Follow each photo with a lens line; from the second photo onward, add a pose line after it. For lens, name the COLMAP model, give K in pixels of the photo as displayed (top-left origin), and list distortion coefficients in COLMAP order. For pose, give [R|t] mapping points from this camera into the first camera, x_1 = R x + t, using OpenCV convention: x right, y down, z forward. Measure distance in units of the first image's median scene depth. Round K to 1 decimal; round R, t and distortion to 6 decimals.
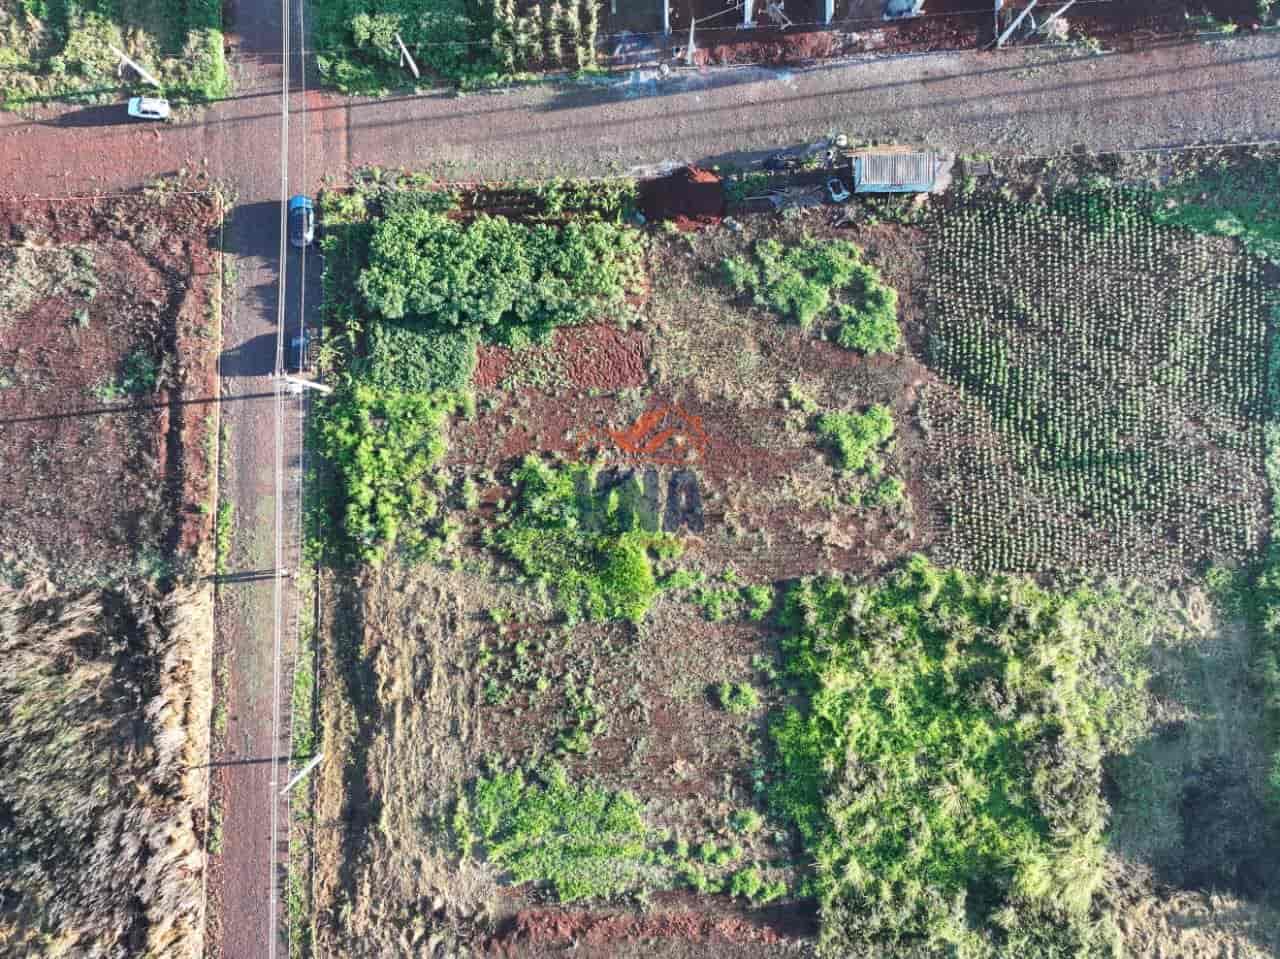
lens RADIAL K [[1011.7, 0, 641.0], [0, 1011.7, 482.8], [0, 0, 1]] dist [0.005675, 0.006314]
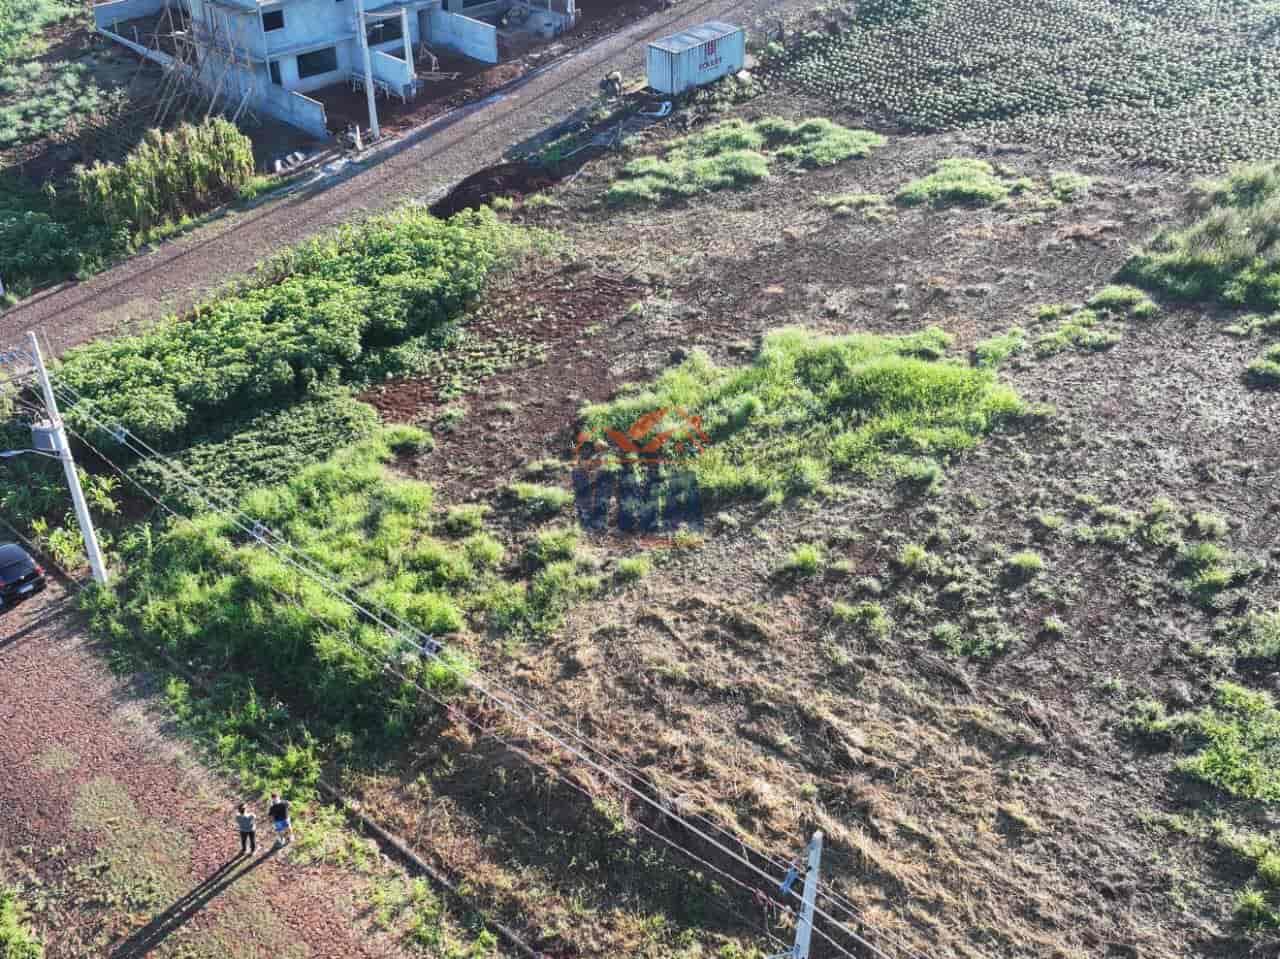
lens RADIAL K [[1365.0, 0, 633.0], [0, 1365.0, 479.9], [0, 0, 1]] dist [0.007987, 0.000000]
pose [[0.720965, -0.395736, 0.568861, -0.469206], [0.692918, 0.401415, -0.598942, 0.381556], [0.008674, 0.825990, 0.563619, 0.680150]]
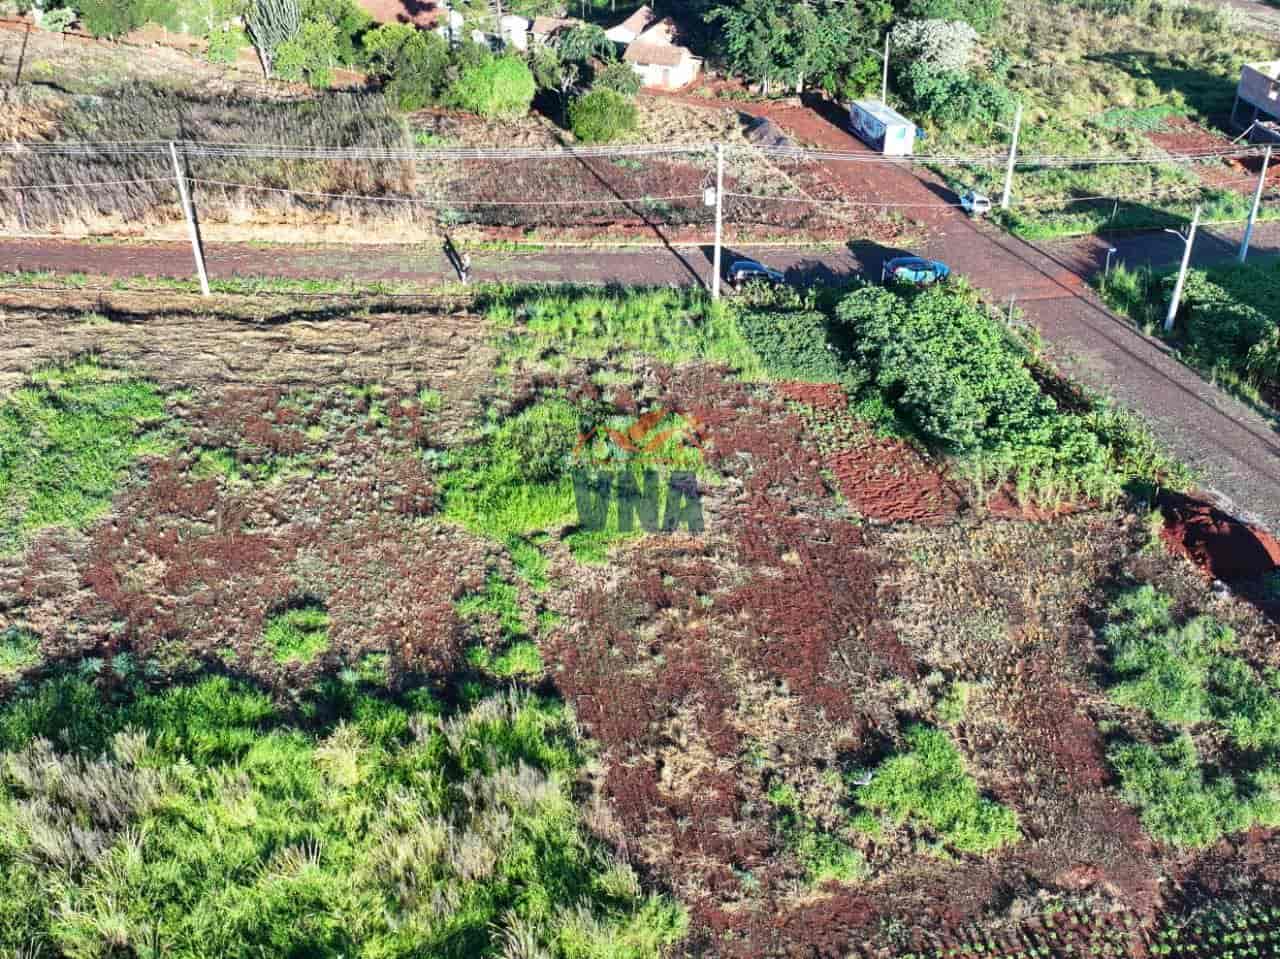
lens RADIAL K [[1365.0, 0, 635.7], [0, 1365.0, 481.5], [0, 0, 1]] dist [0.007987, 0.000000]
pose [[0.202463, 0.547377, -0.812027, 0.579525], [-0.979267, 0.107429, -0.171744, 0.155308], [-0.006774, 0.829962, 0.557778, 0.576834]]
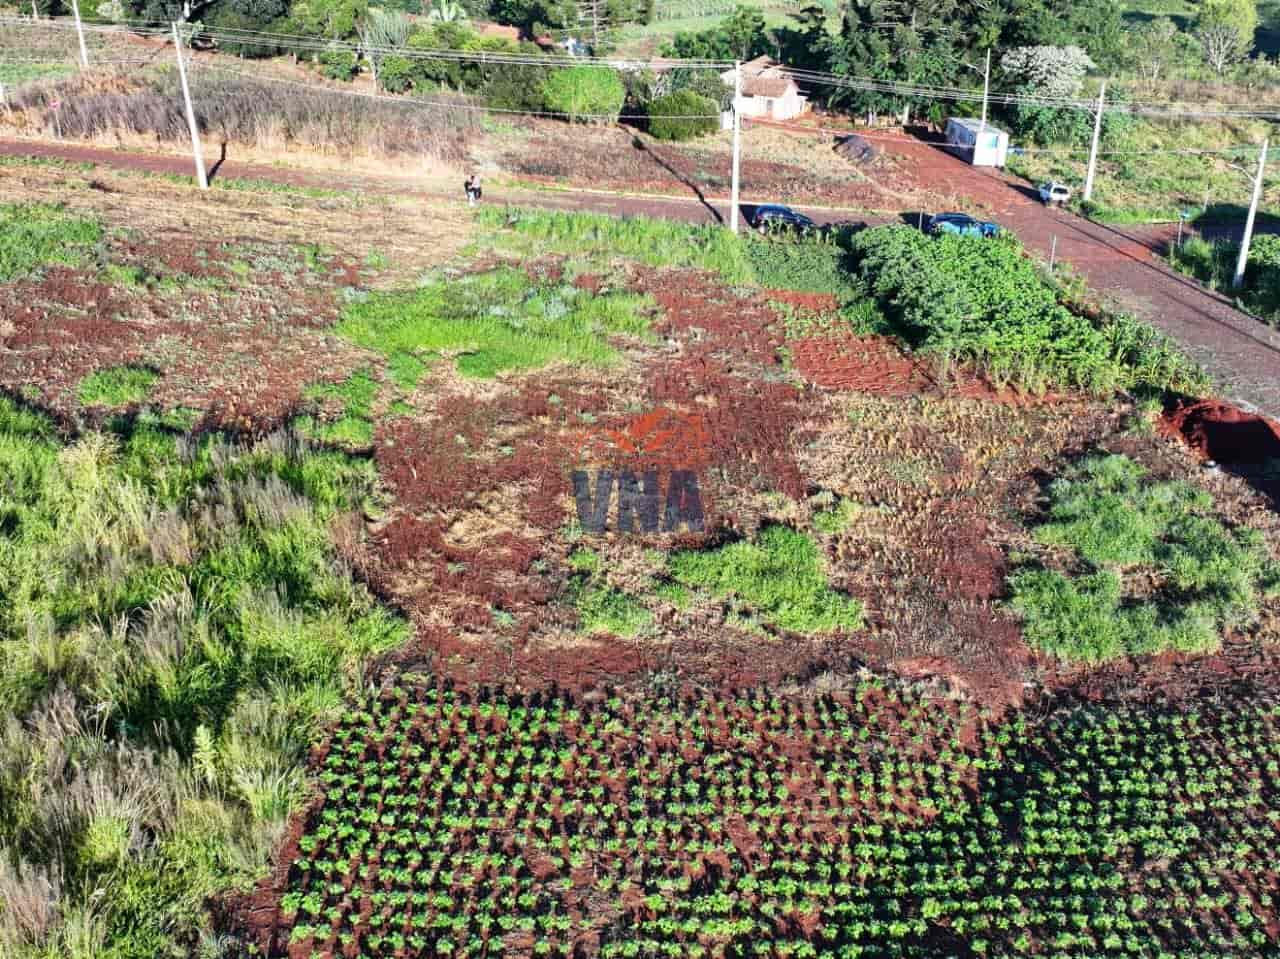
lens RADIAL K [[1365.0, 0, 634.2], [0, 1365.0, 482.1], [0, 0, 1]] dist [0.007987, 0.000000]
pose [[0.044582, 0.451731, -0.891040, 0.618473], [-0.999004, 0.018650, -0.040529, 0.017259], [-0.001691, 0.891959, 0.452112, 0.754846]]
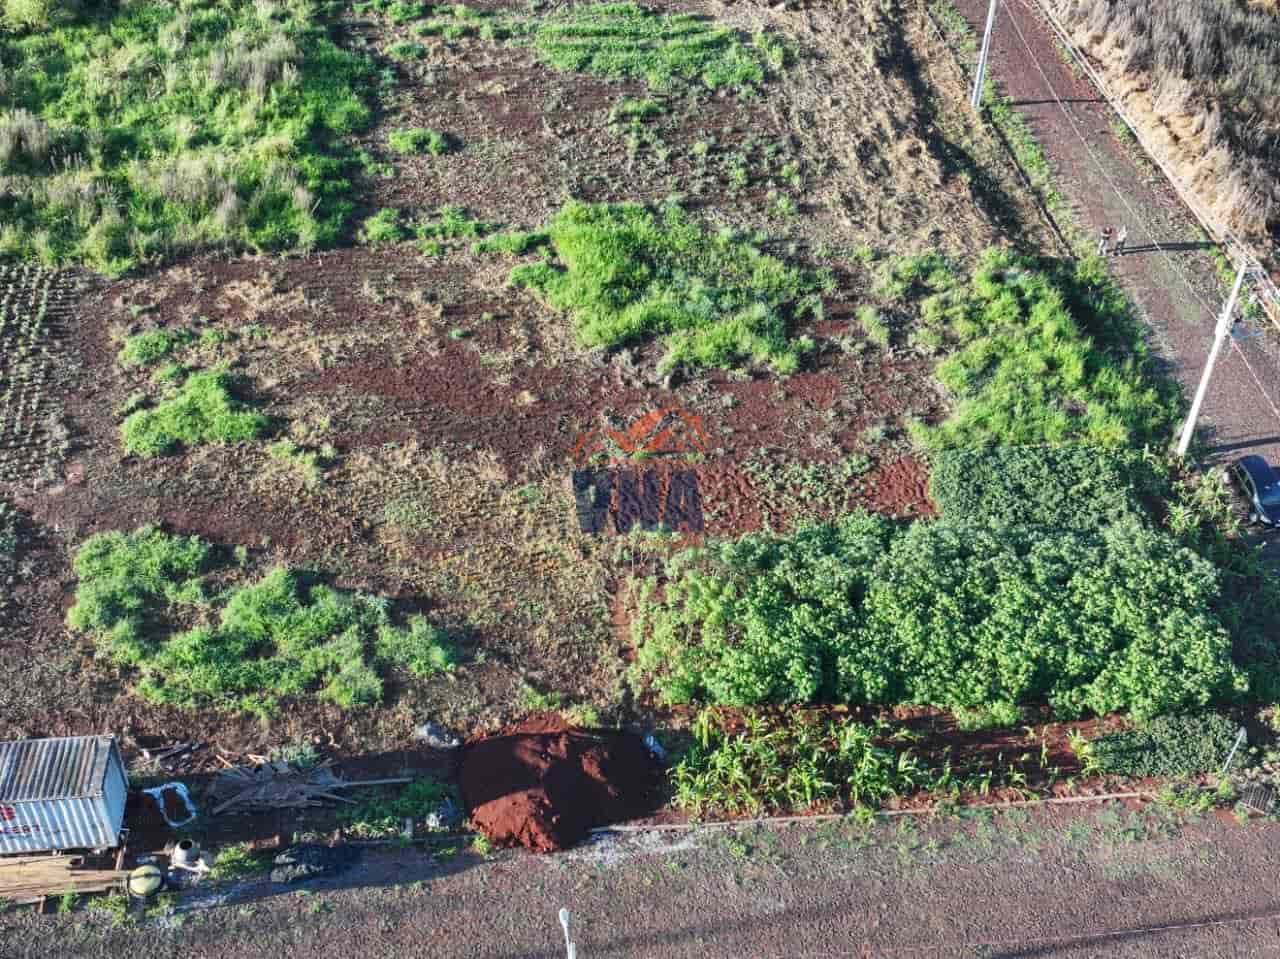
lens RADIAL K [[1365.0, 0, 639.0], [0, 1365.0, 481.2], [0, 0, 1]] dist [0.007987, 0.000000]
pose [[-0.991352, 0.076654, -0.106517, 0.060731], [-0.130860, -0.638410, 0.758491, -0.644755], [-0.009860, 0.765870, 0.642920, 0.561698]]
